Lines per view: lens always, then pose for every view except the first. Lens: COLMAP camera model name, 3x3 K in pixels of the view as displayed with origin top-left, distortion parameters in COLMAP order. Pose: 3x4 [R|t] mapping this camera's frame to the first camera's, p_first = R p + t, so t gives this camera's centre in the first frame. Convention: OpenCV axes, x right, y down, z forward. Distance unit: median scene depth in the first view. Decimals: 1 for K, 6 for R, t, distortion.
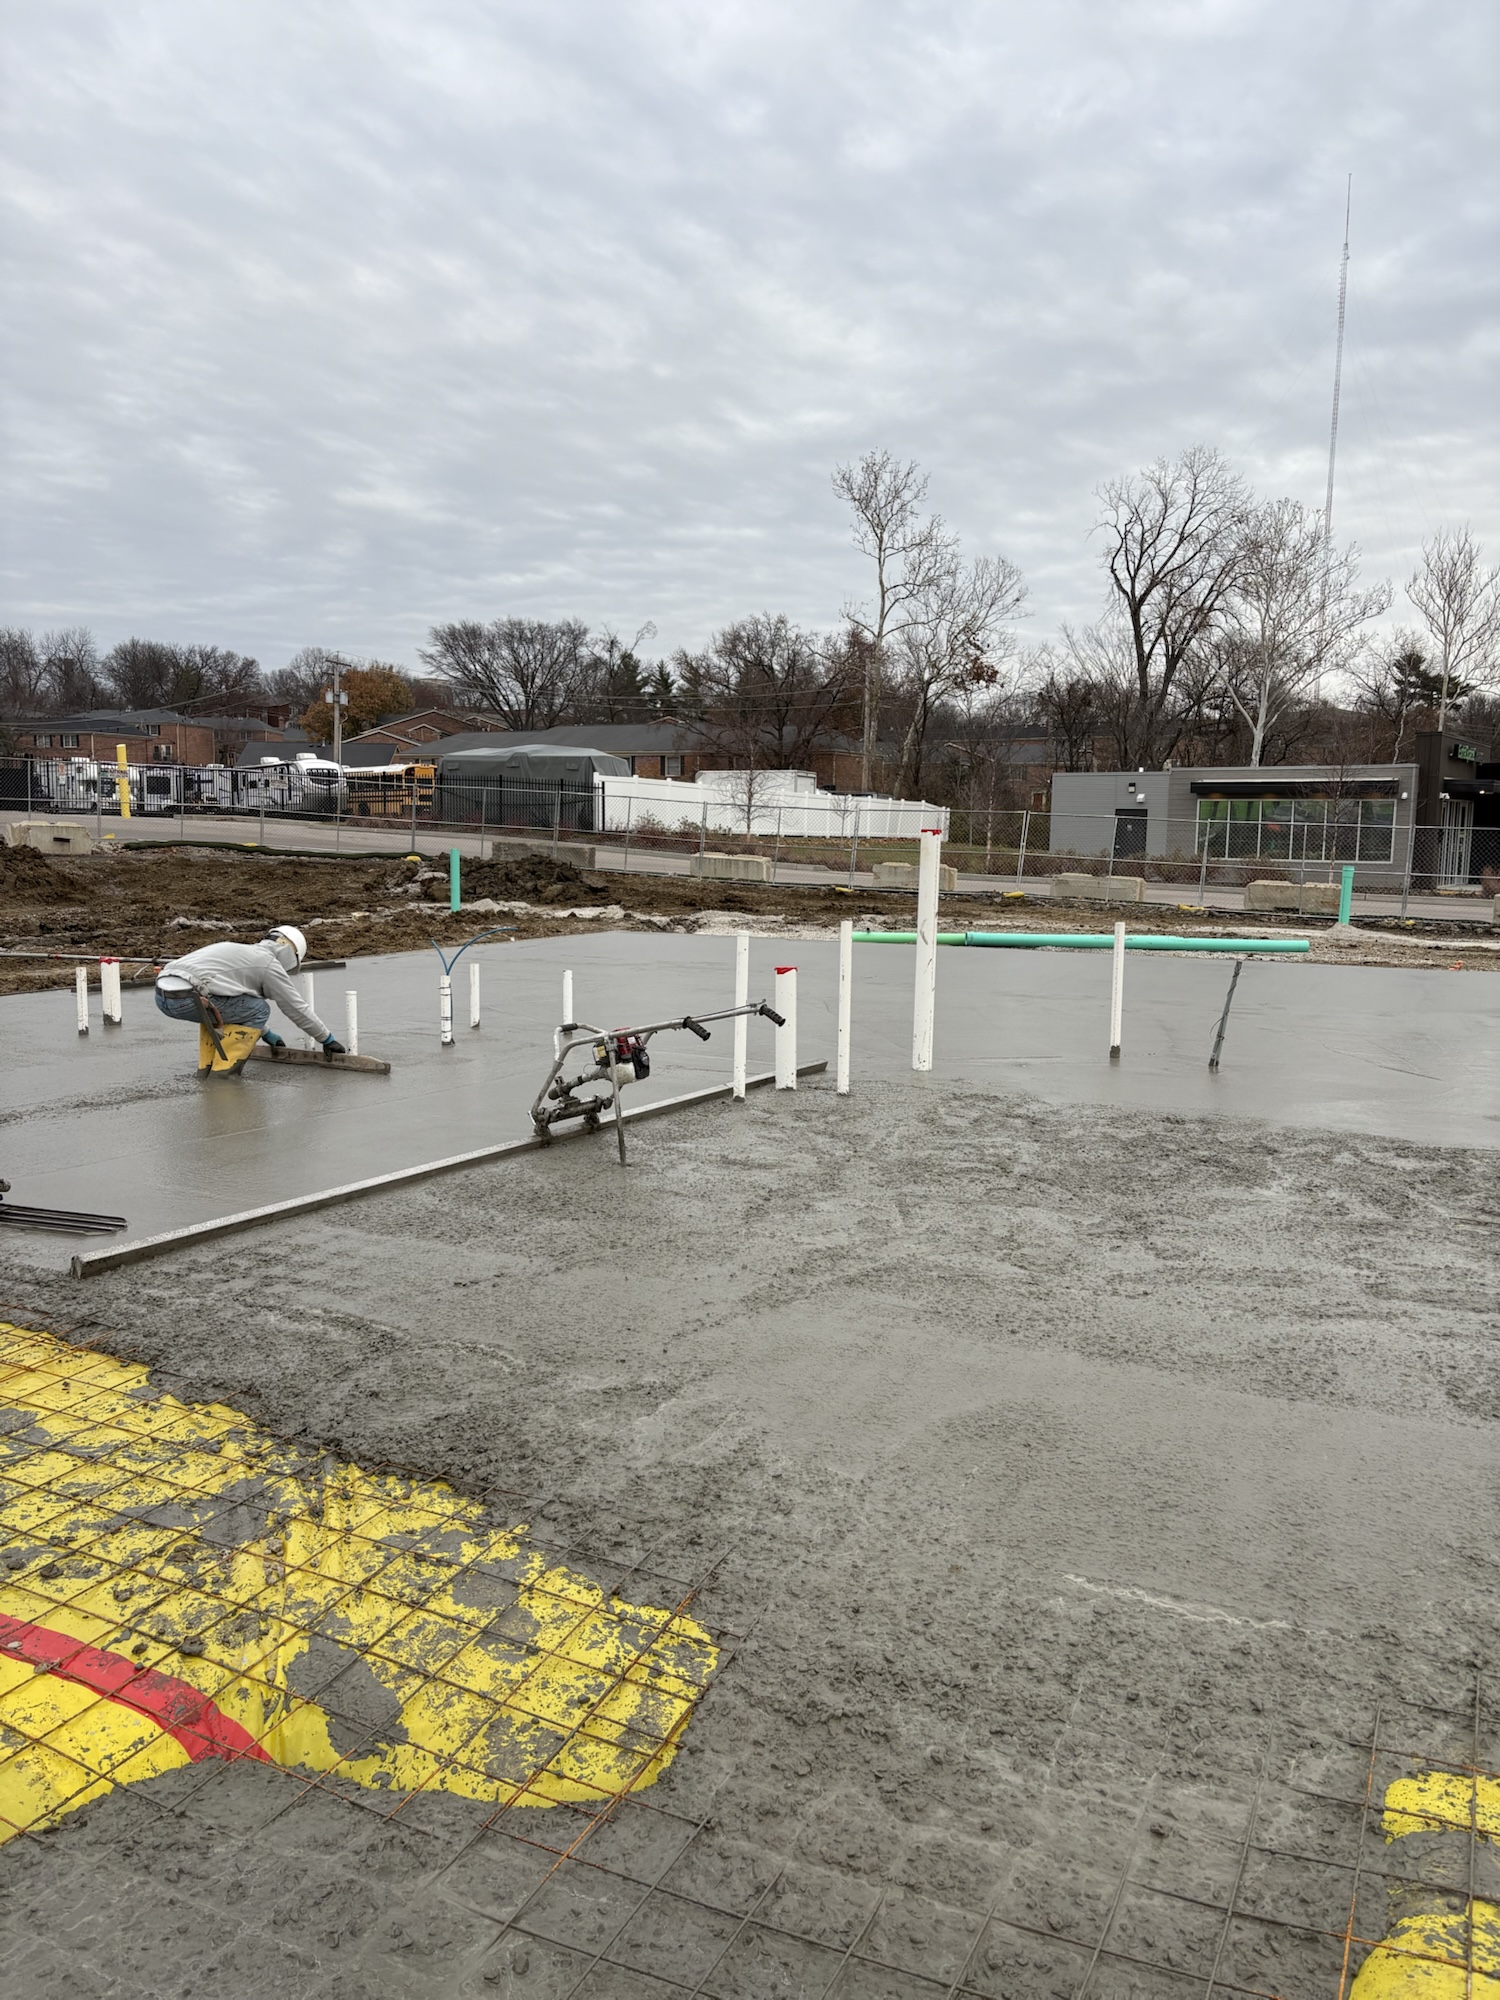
lens RADIAL K [[1522.0, 0, 752.2], [0, 1522.0, 1005.5], [0, 0, 1]] dist [0.054680, -0.002630]
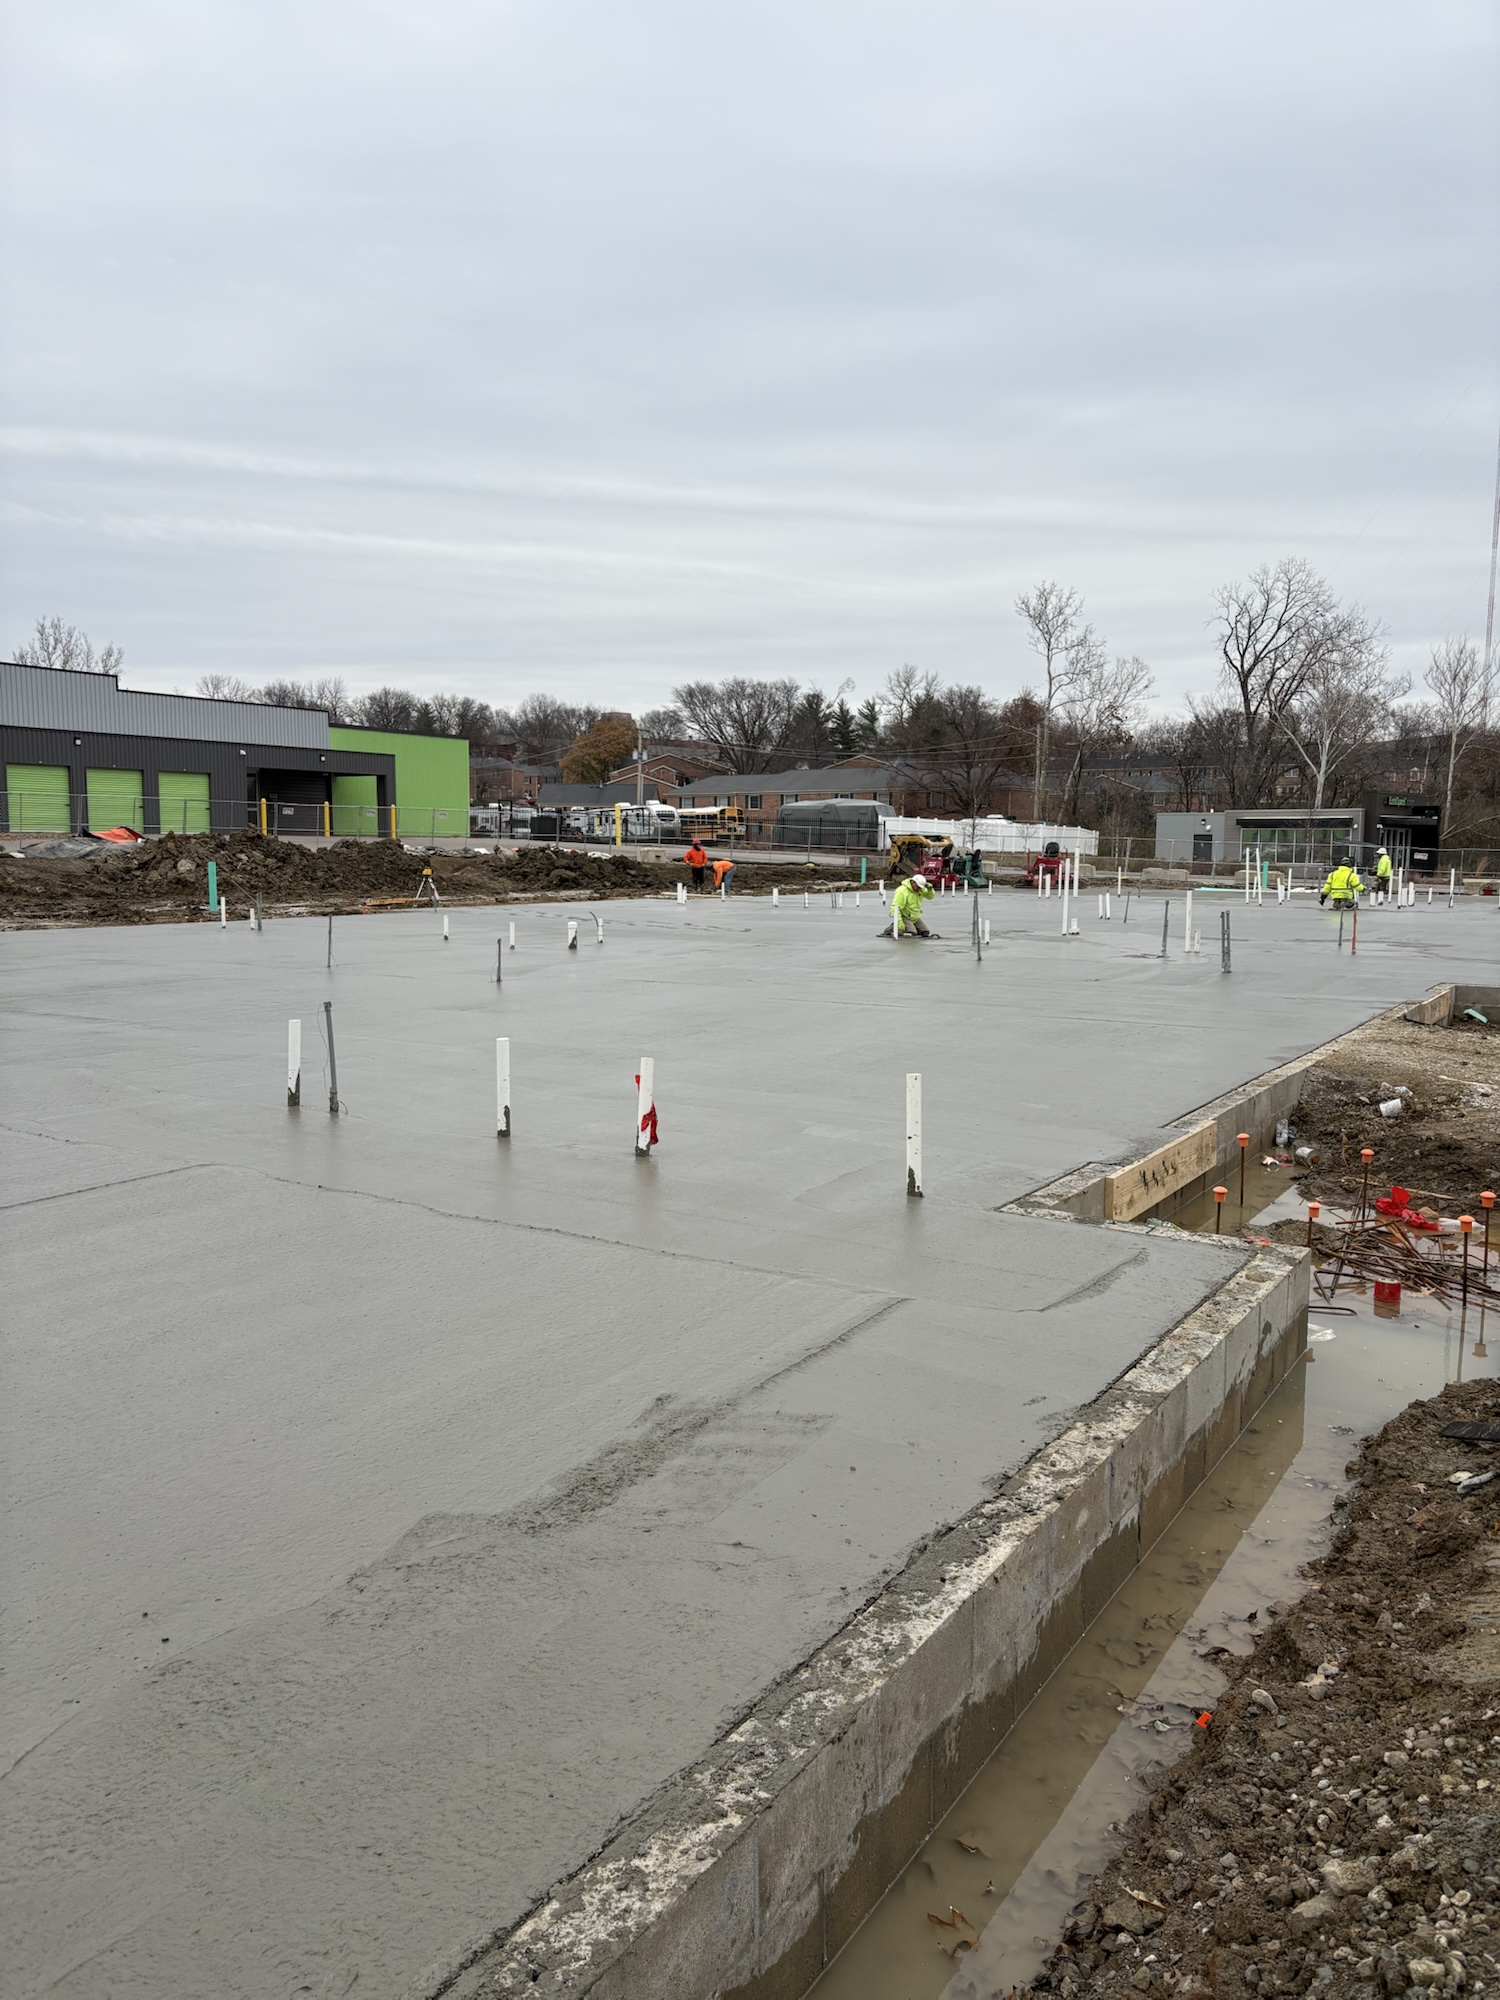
lens RADIAL K [[1522.0, 0, 746.8], [0, 1522.0, 997.0], [0, 0, 1]] dist [0.054680, -0.002630]
pose [[0.994569, 0.001157, -0.104077, -0.041829], [-0.003111, 0.999822, -0.018611, 0.044807], [0.104037, 0.018834, 0.994395, -0.387293]]
